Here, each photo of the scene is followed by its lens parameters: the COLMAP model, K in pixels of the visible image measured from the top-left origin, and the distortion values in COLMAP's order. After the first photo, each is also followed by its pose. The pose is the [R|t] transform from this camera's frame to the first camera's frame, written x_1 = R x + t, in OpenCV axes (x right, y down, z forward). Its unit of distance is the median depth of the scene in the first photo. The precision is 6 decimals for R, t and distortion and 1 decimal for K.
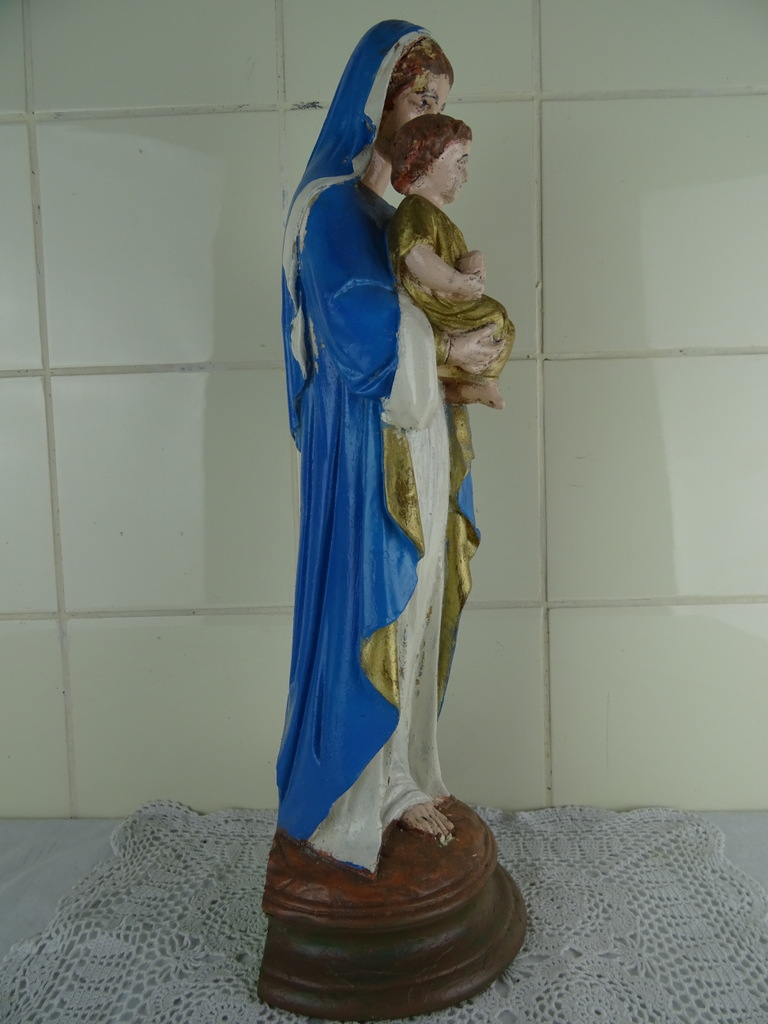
lens RADIAL K [[730.2, 0, 383.8], [0, 730.2, 510.1], [0, 0, 1]] dist [-0.006504, -0.003093]
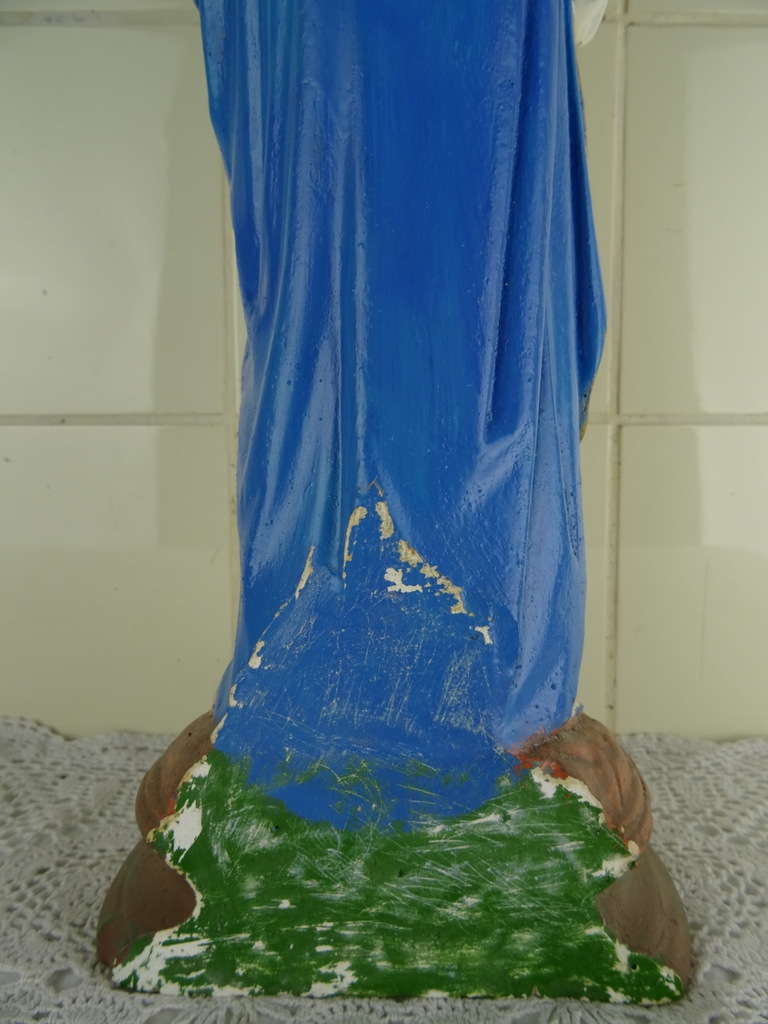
lens RADIAL K [[732.5, 0, 390.7], [0, 732.5, 512.5], [0, 0, 1]] dist [-0.006174, -0.009647]
pose [[0.999161, 0.025102, 0.032348, 0.007705], [-0.025732, 0.999484, 0.019208, 0.286197], [-0.031849, -0.020025, 0.999292, 0.510420]]
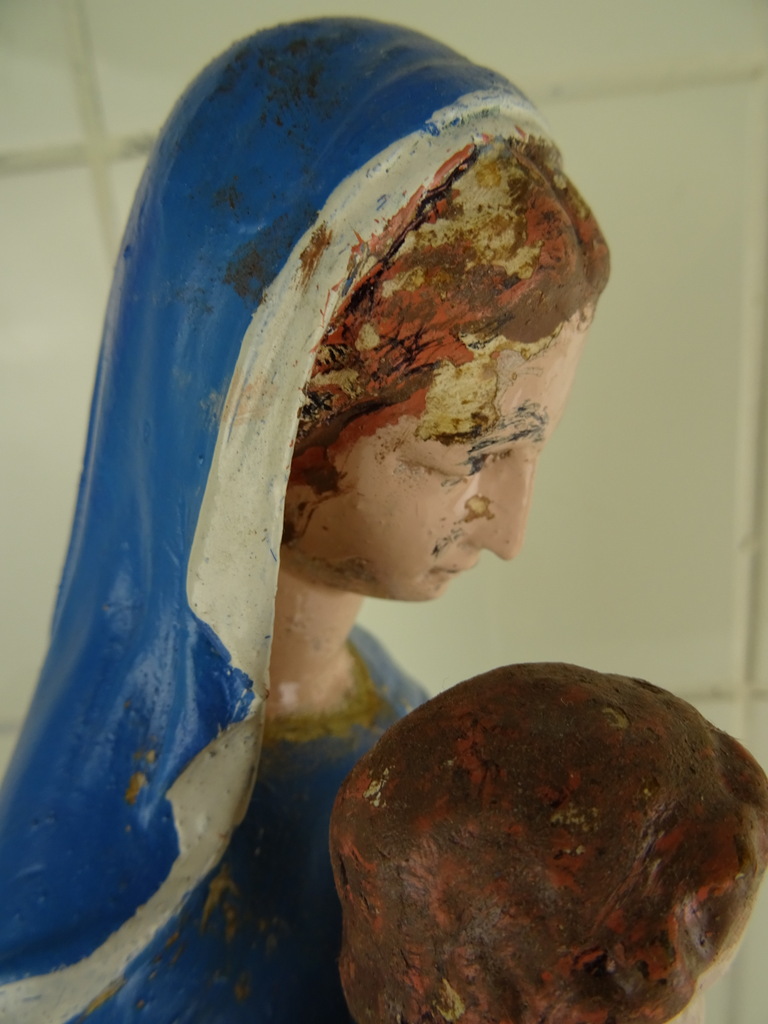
lens RADIAL K [[727.5, 0, 379.5], [0, 727.5, 509.0], [0, 0, 1]] dist [-0.004745, -0.003979]
pose [[0.995225, -0.061770, -0.075574, 0.041546], [0.076881, 0.973123, 0.217072, -0.595158], [0.060134, -0.221846, 0.973226, 0.793975]]
